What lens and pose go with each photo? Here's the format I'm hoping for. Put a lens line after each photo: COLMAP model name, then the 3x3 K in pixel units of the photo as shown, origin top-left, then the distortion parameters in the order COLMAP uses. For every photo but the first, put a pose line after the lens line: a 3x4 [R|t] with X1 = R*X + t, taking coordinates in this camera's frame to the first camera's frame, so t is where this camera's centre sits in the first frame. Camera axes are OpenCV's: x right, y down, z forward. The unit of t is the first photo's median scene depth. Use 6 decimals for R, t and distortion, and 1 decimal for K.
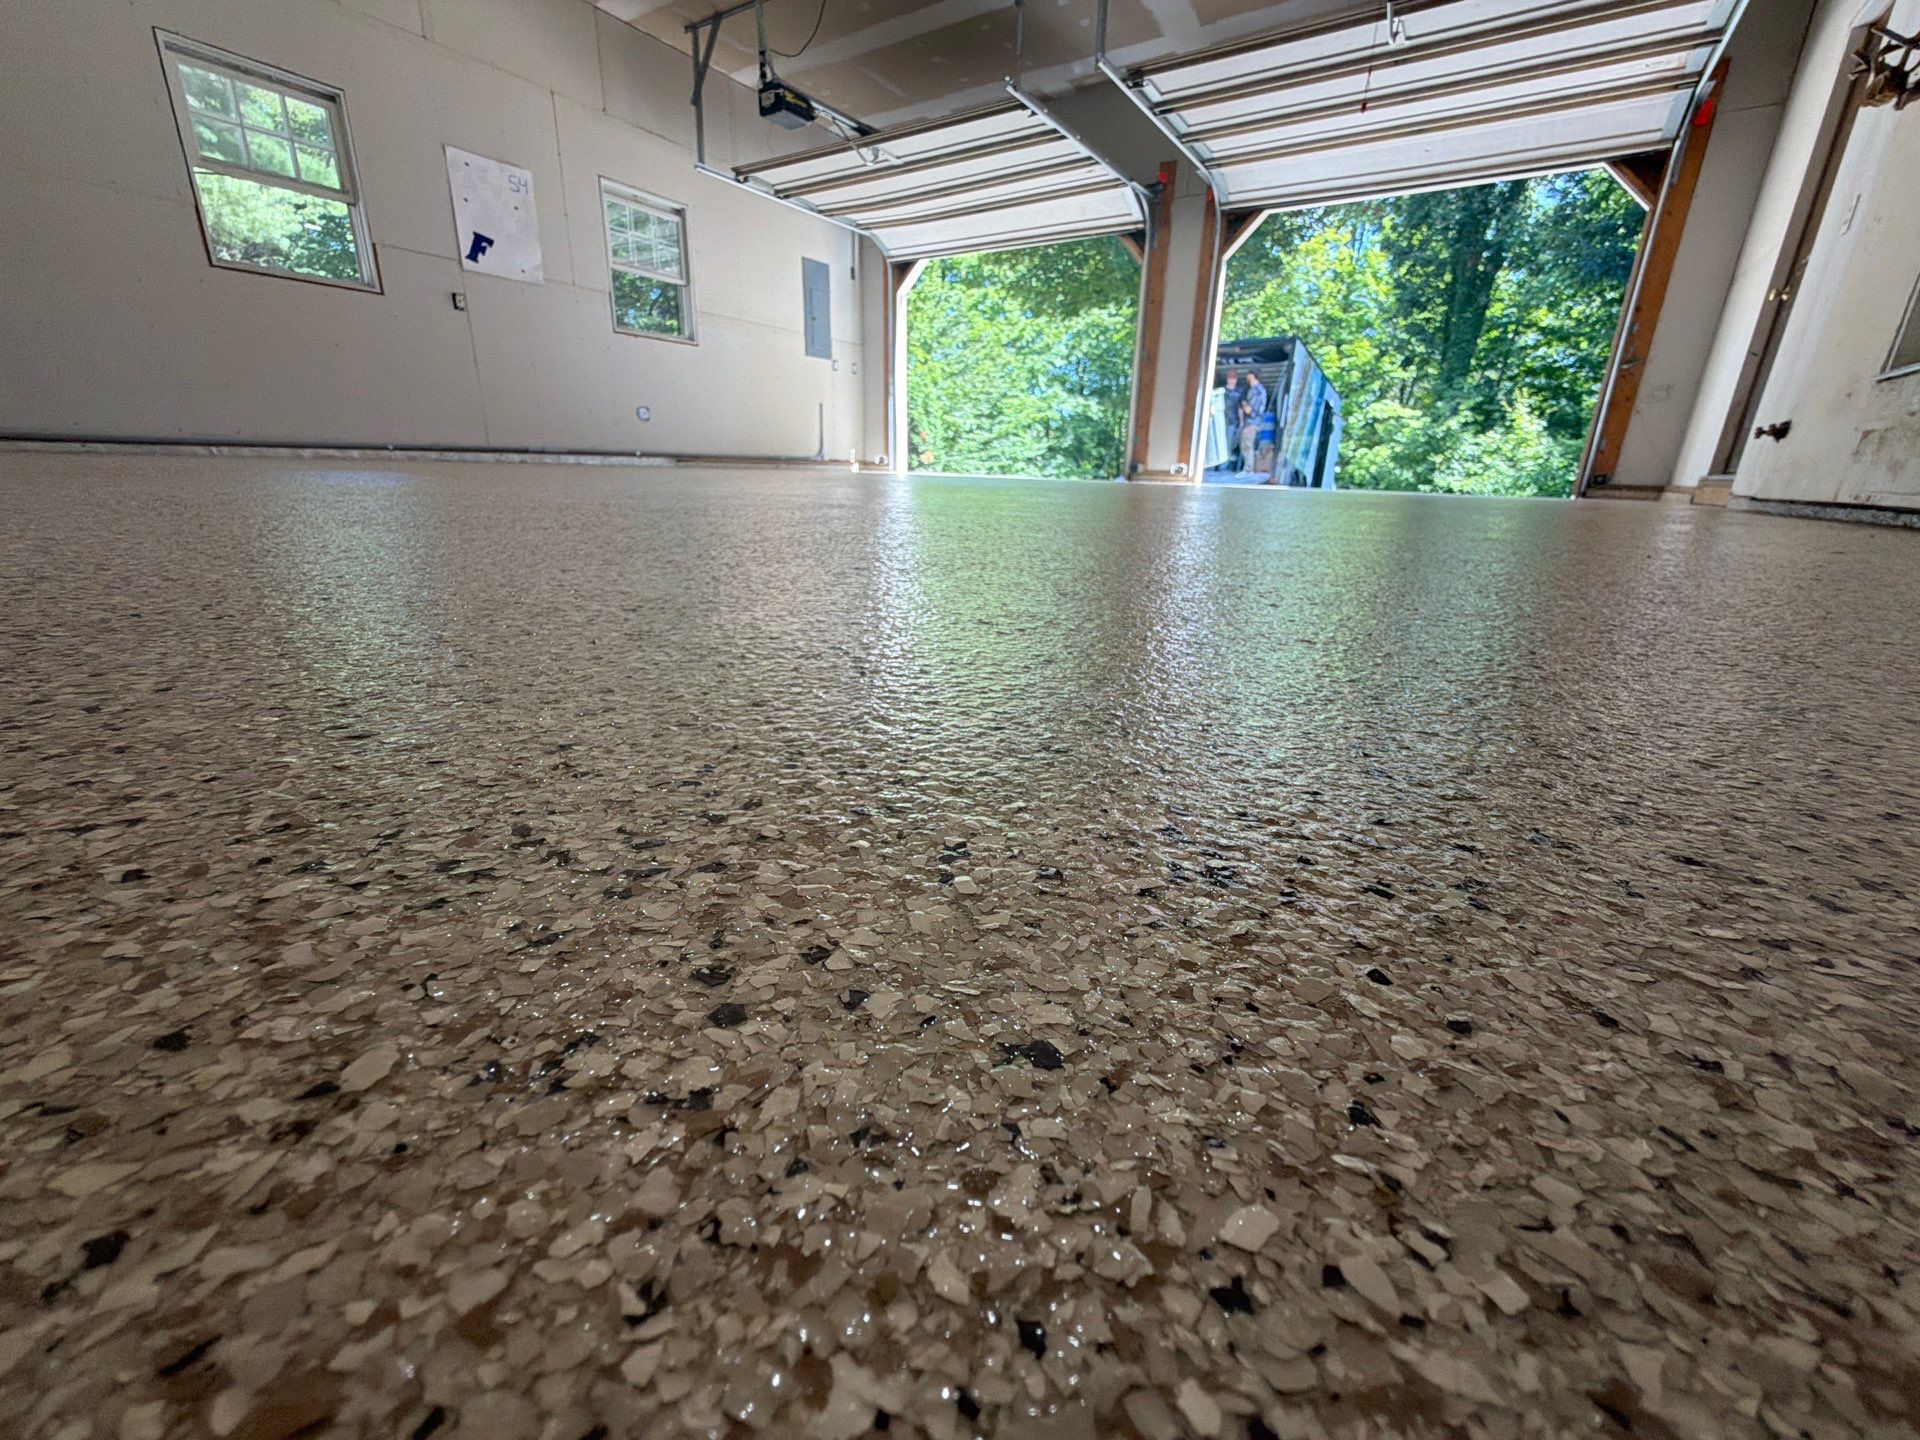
lens RADIAL K [[767.6, 0, 963.1], [0, 767.6, 716.3], [0, 0, 1]] dist [0.006519, -0.001854]
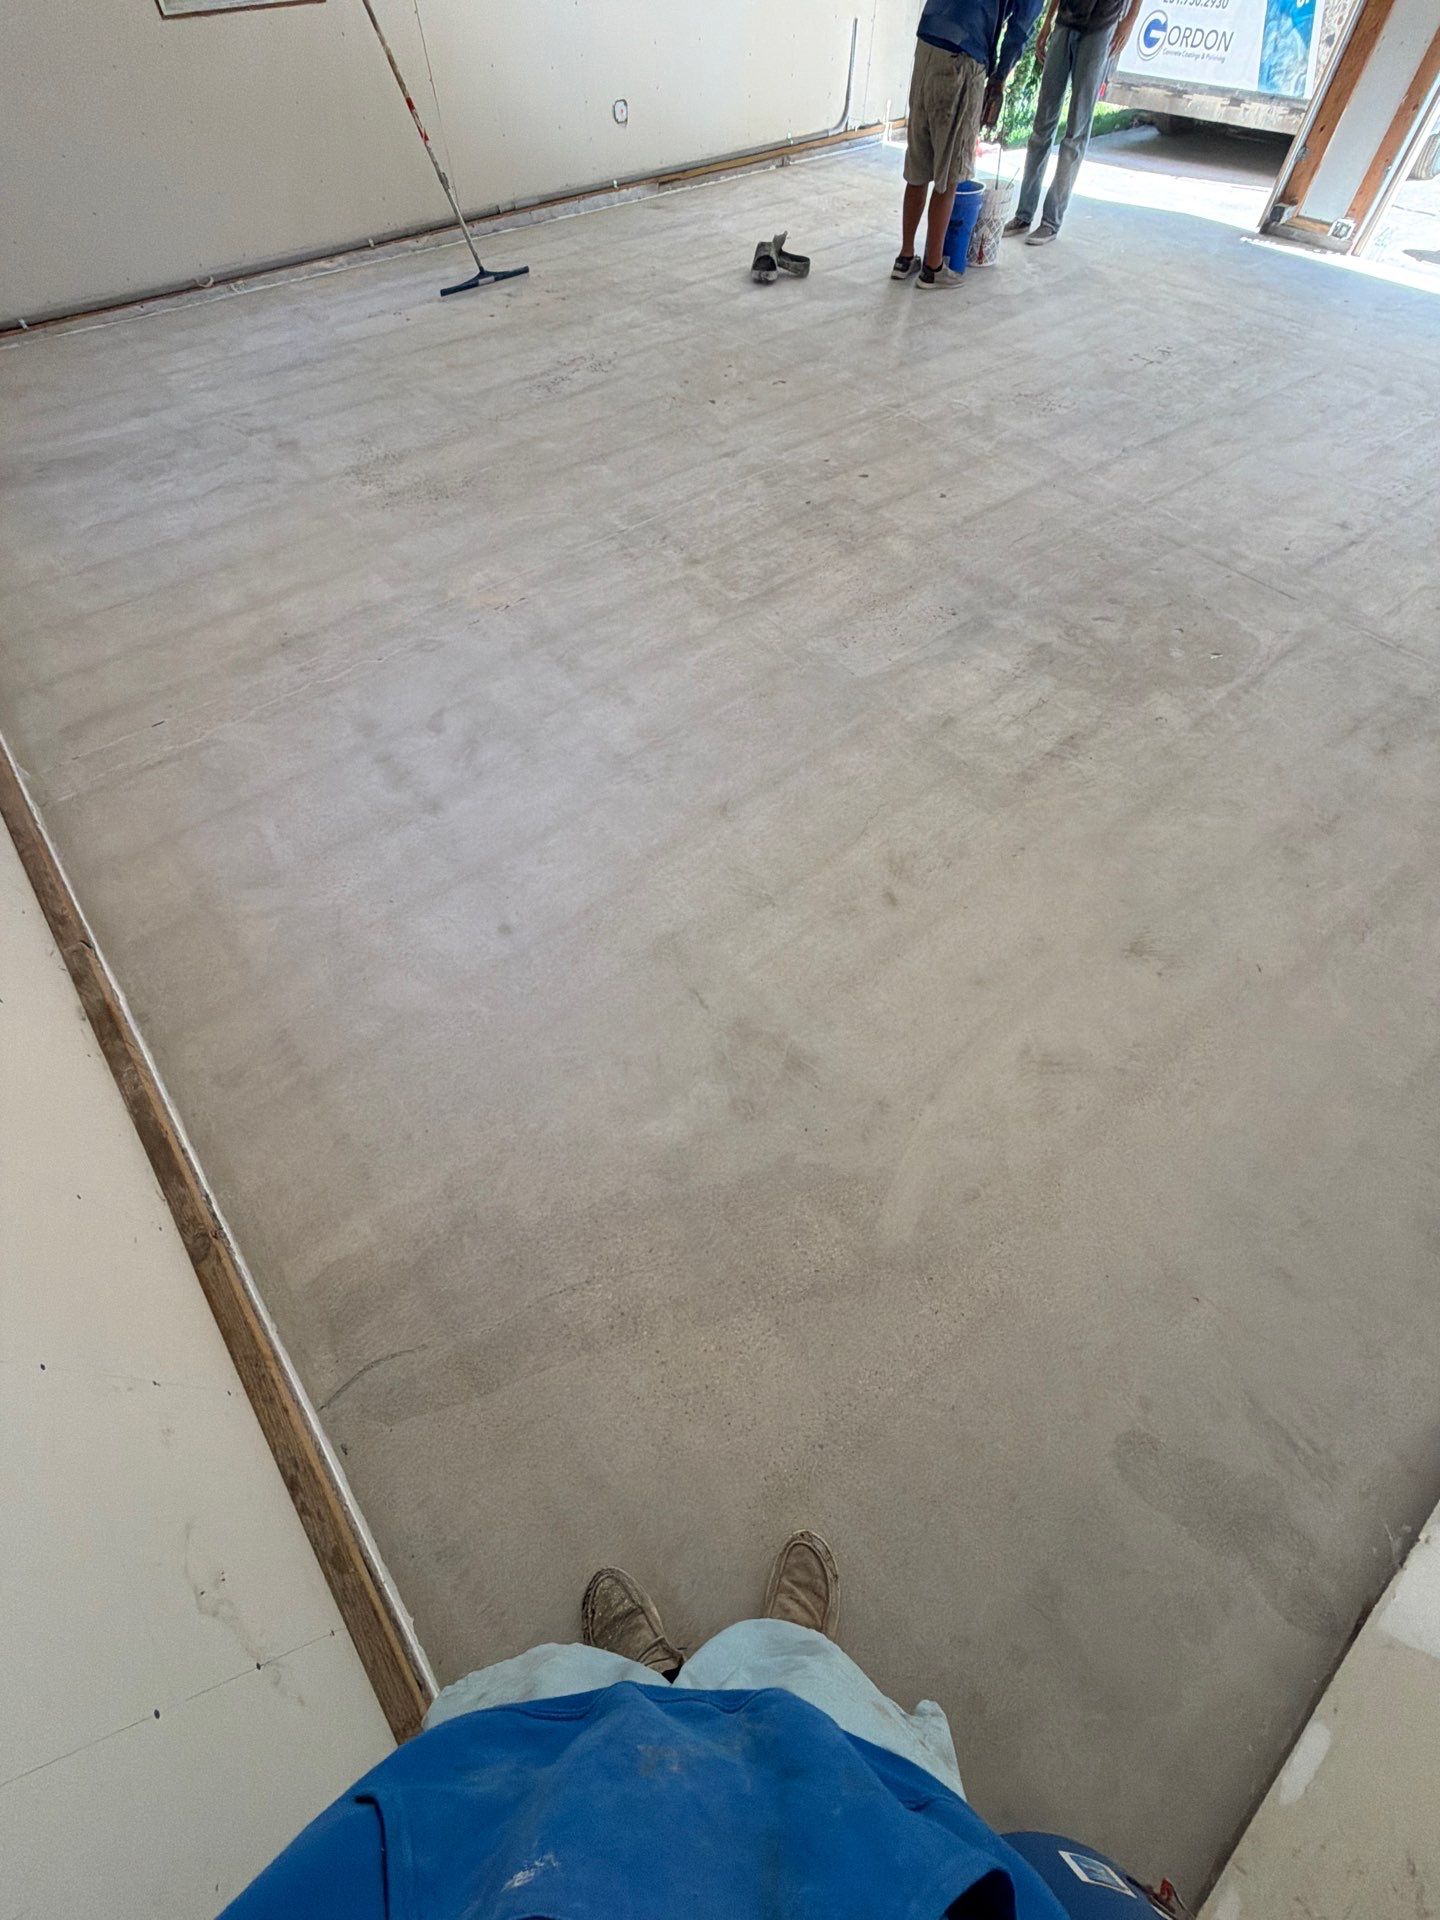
lens RADIAL K [[767.6, 0, 721.1], [0, 767.6, 963.6], [0, 0, 1]] dist [0.006519, -0.001854]
pose [[0.957678, 0.223623, -0.181234, 0.015902], [-0.062045, 0.775204, 0.628657, -0.181547], [0.281076, -0.590806, 0.756270, -0.064590]]
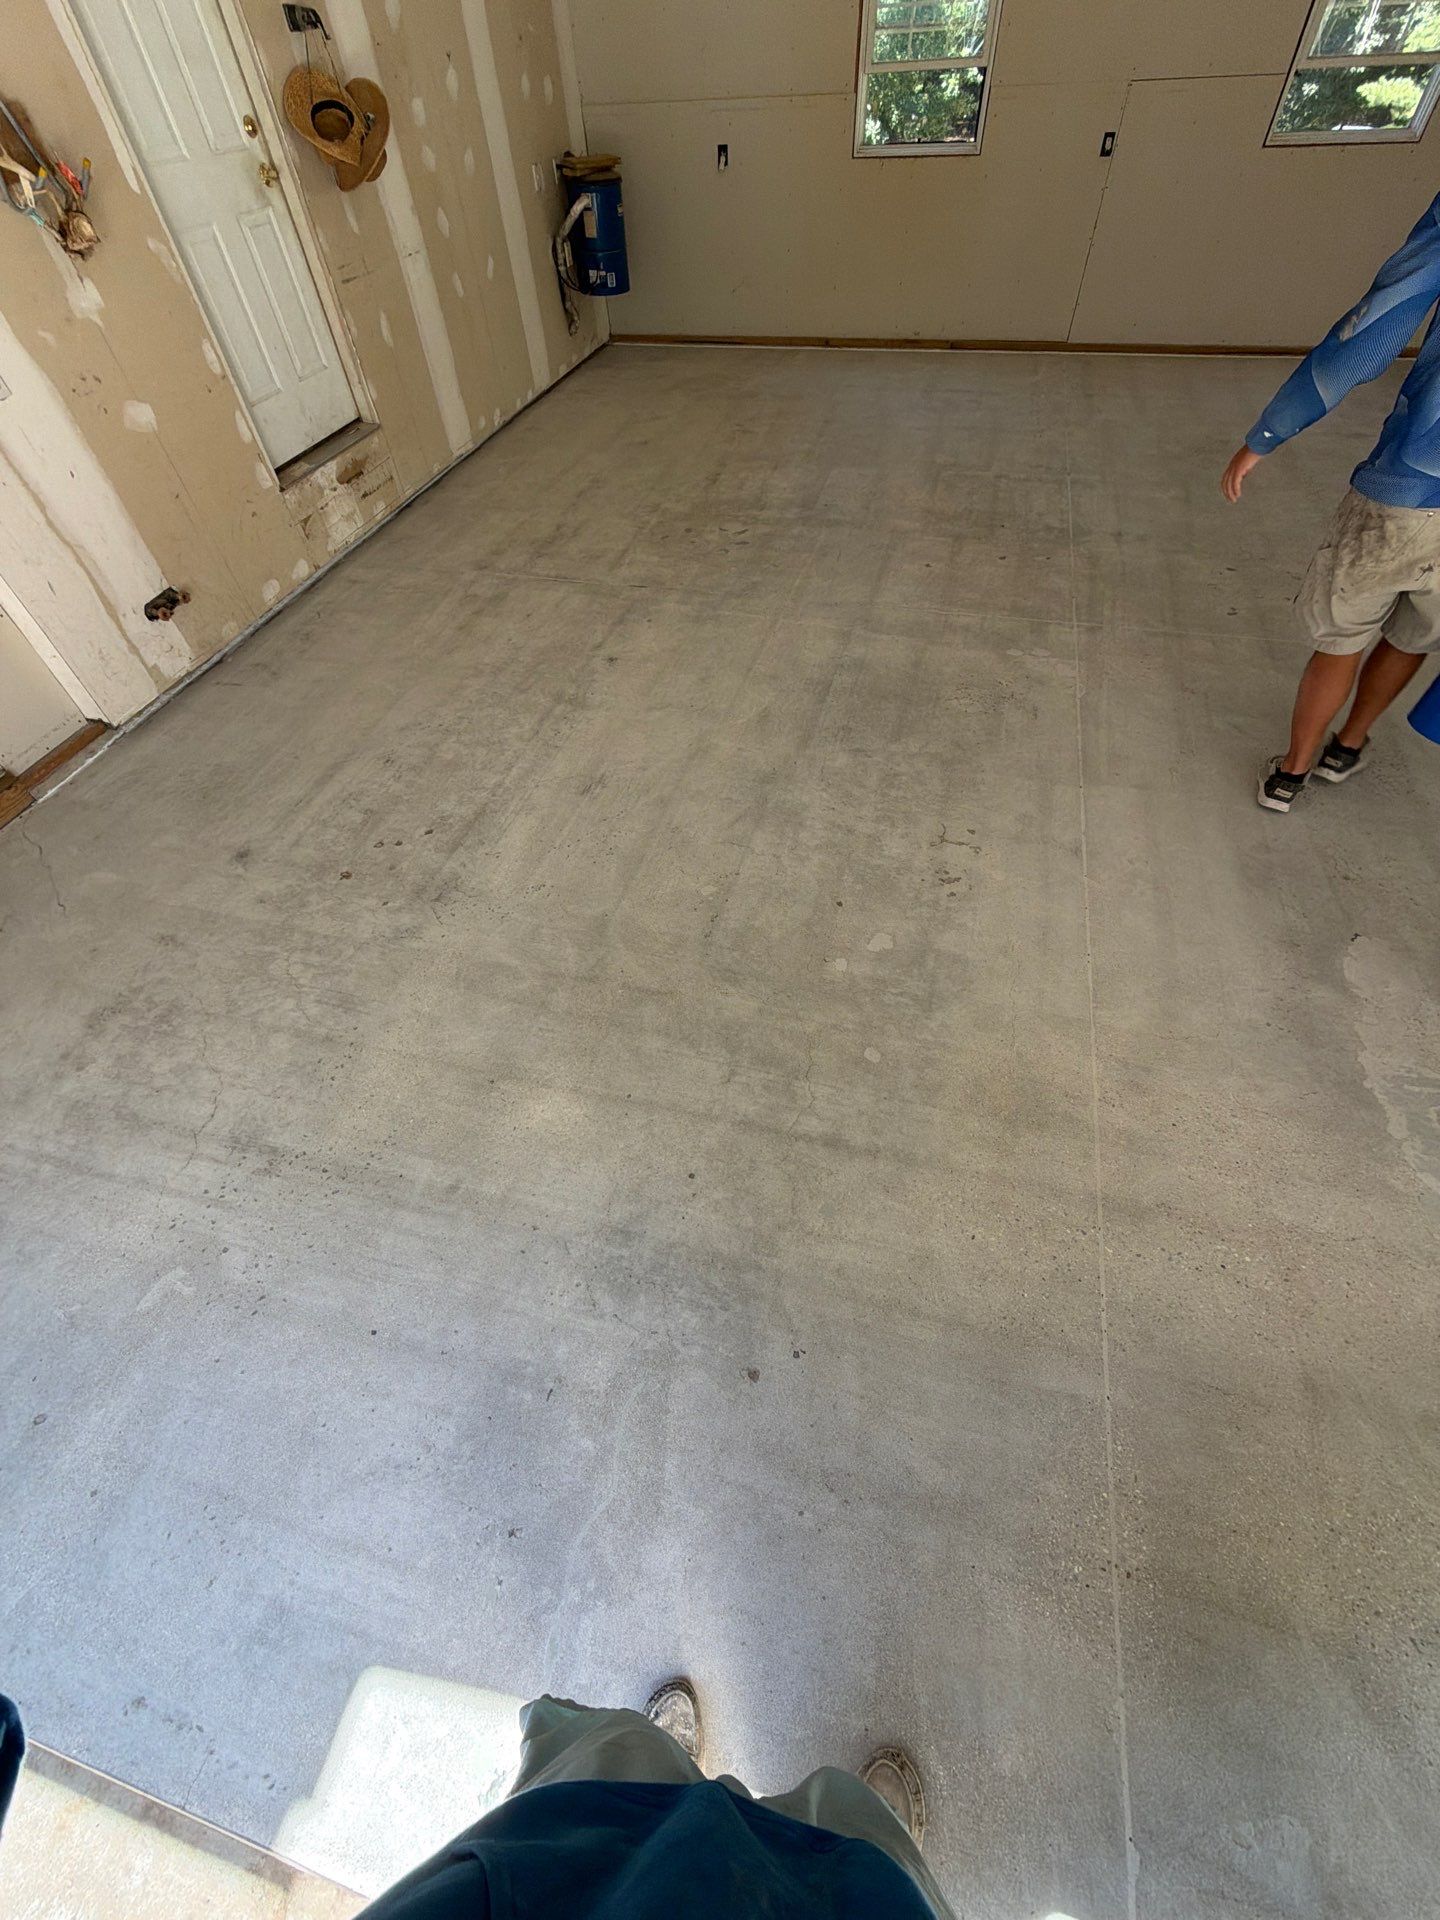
lens RADIAL K [[767.6, 0, 716.4], [0, 767.6, 957.6], [0, 0, 1]] dist [0.006519, -0.001854]
pose [[-0.948456, 0.253283, -0.190473, 0.261208], [-0.084864, 0.376090, 0.922689, -0.444299], [0.305336, 0.891294, -0.335210, 0.740174]]
